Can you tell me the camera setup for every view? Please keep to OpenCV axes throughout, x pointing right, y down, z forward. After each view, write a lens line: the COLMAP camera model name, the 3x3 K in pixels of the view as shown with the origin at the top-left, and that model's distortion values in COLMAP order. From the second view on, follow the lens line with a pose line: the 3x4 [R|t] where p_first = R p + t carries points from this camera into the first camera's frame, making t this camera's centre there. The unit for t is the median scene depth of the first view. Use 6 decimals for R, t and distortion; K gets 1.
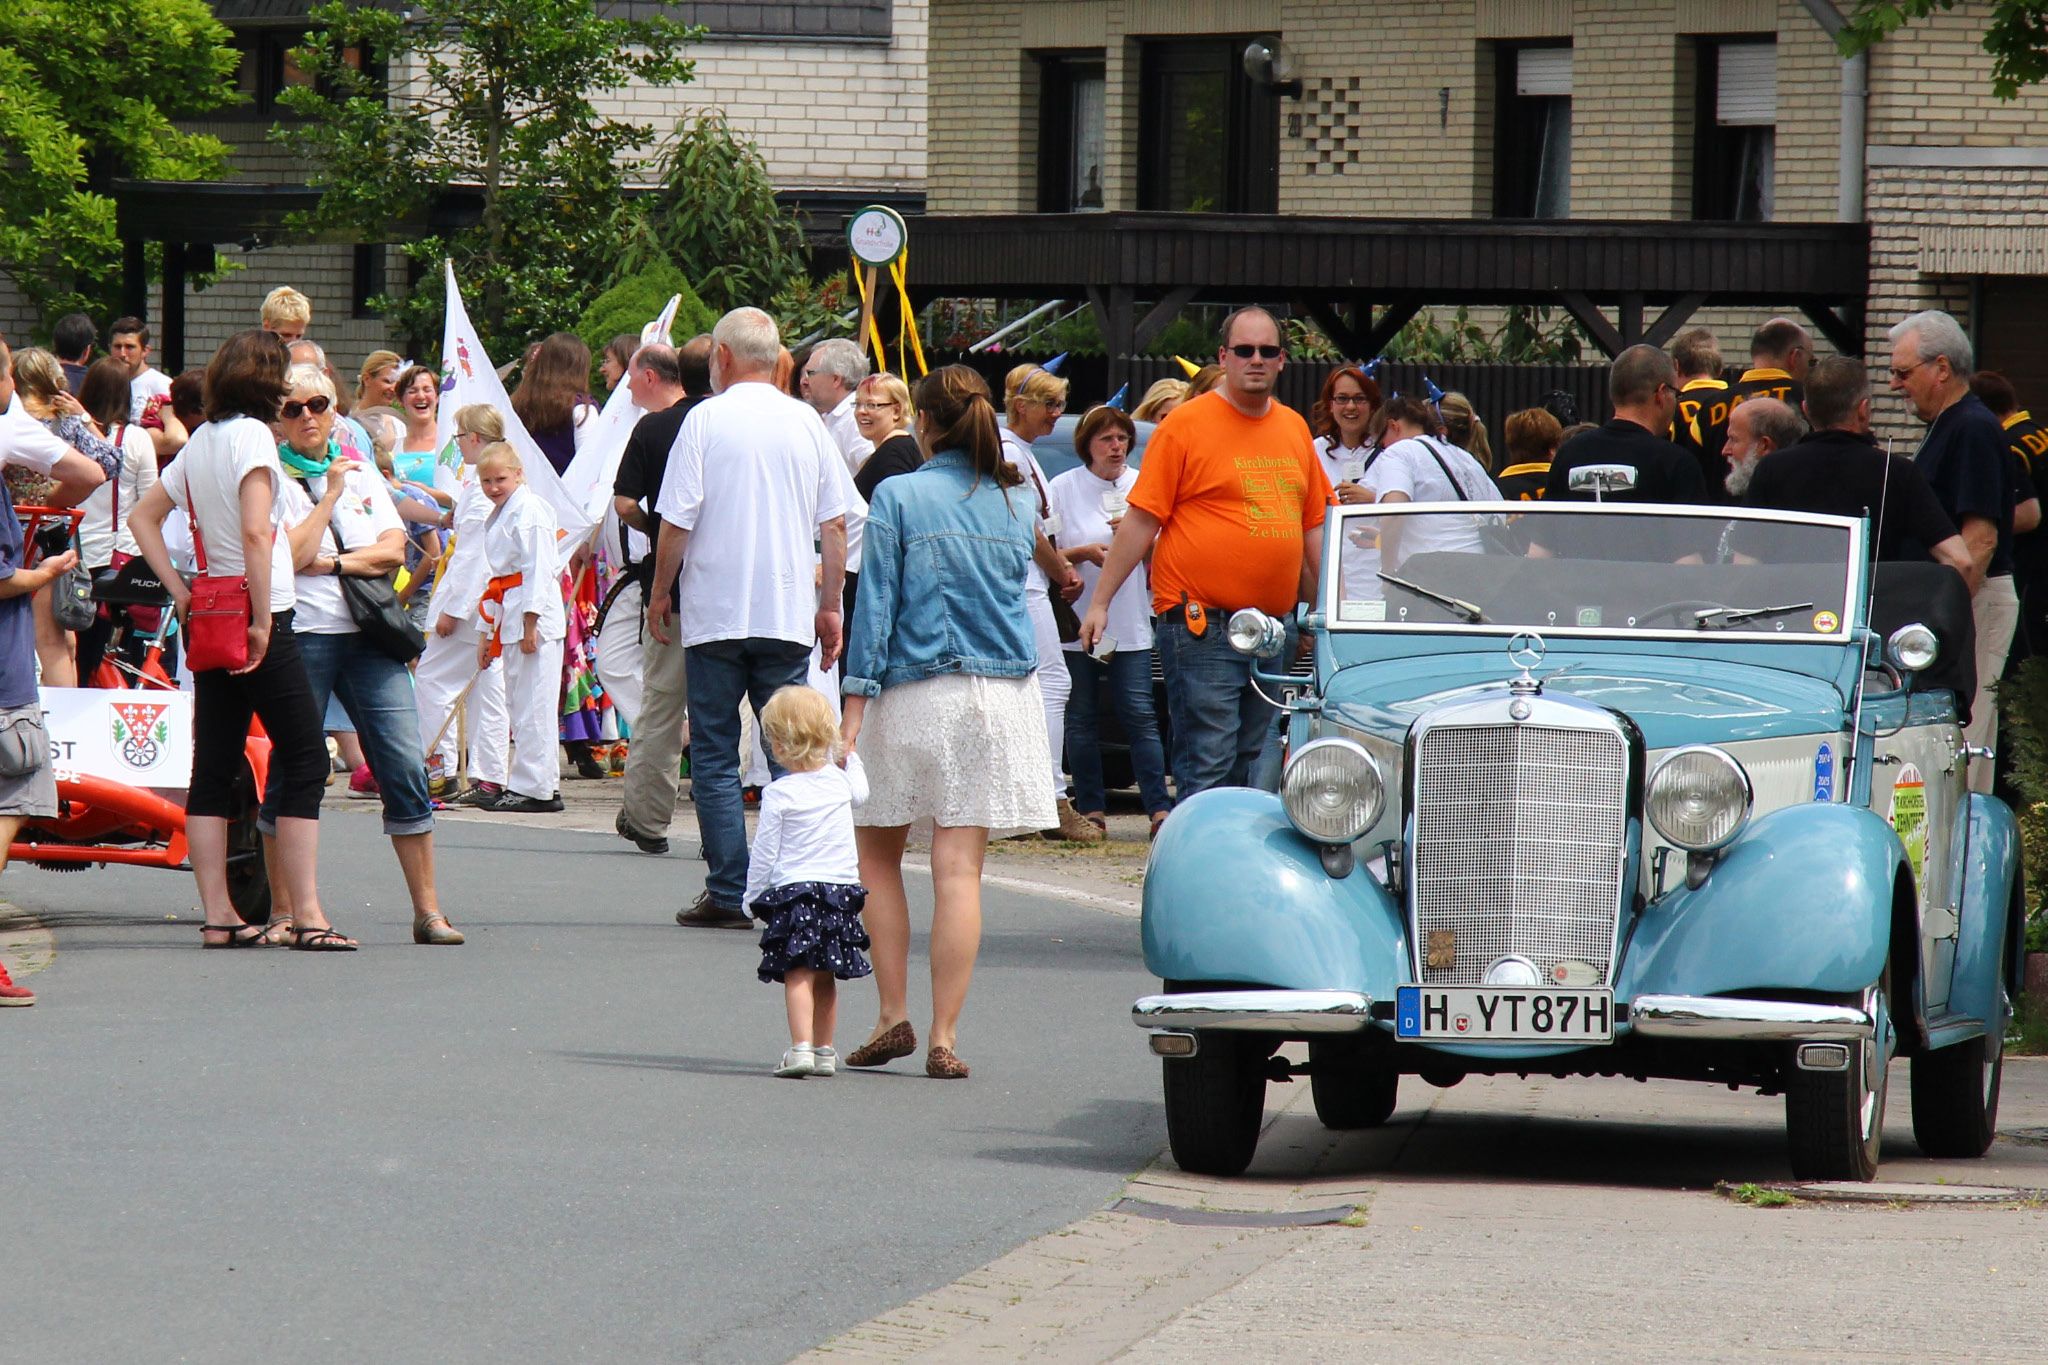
lens RADIAL K [[7576.0, 0, 1024.0], [0, 7576.0, 682.5], [0, 0, 1]] dist [0.182474, 3.155947]
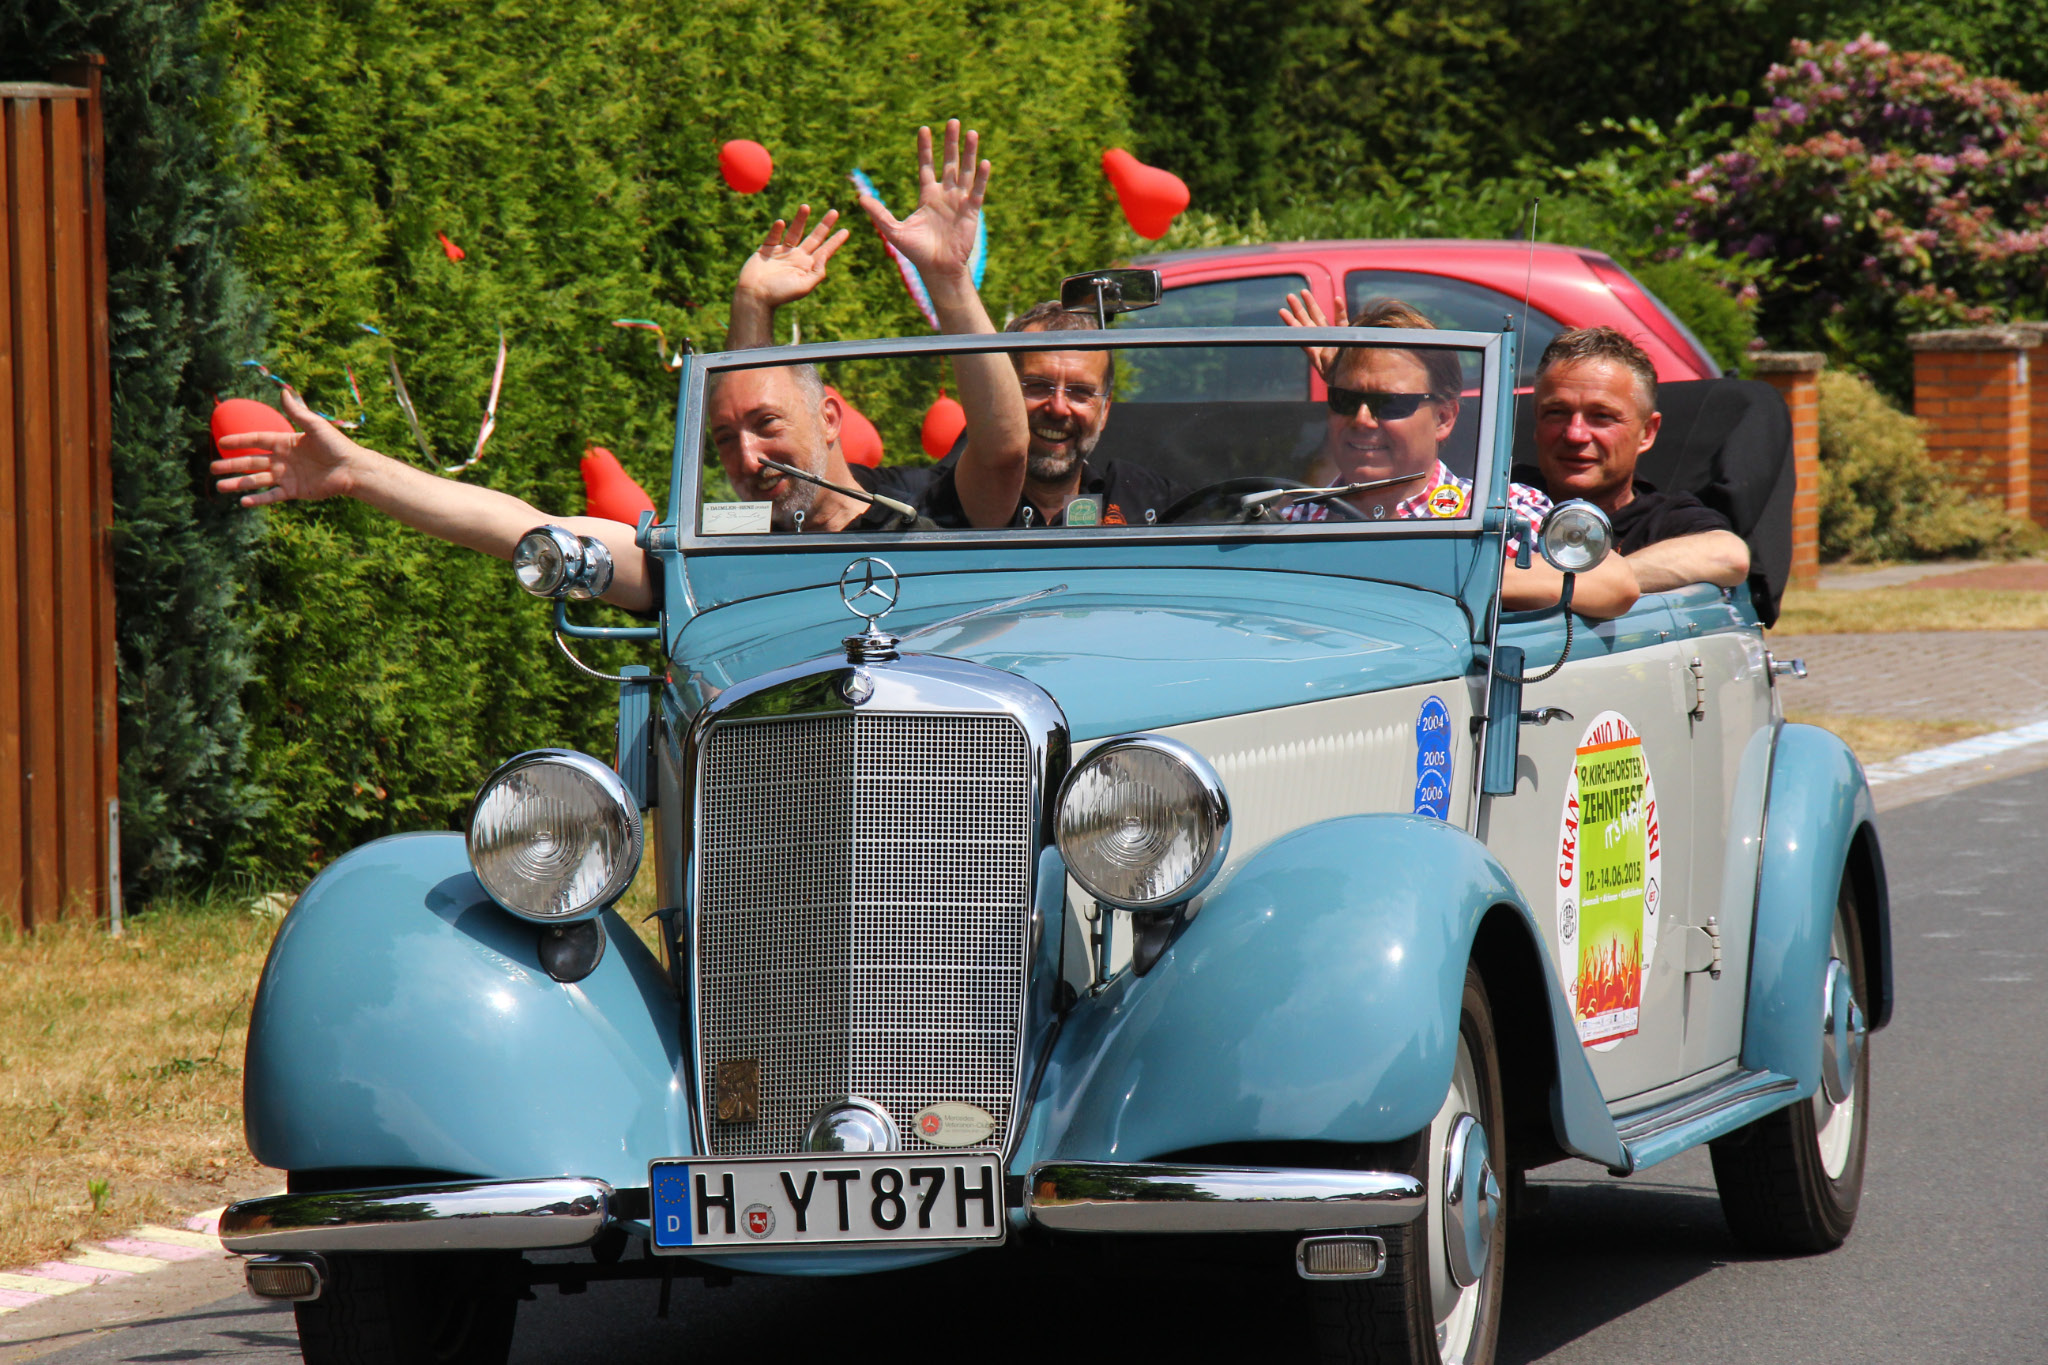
lens RADIAL K [[7740.2, 0, 1024.0], [0, 7740.2, 682.5], [0, 0, 1]] dist [0.581937, 0.551966]
pose [[0.997949, -0.050319, -0.039572, 0.104708], [0.051277, 0.998407, 0.023560, -0.010940], [0.038324, -0.025541, 0.998939, 0.386033]]
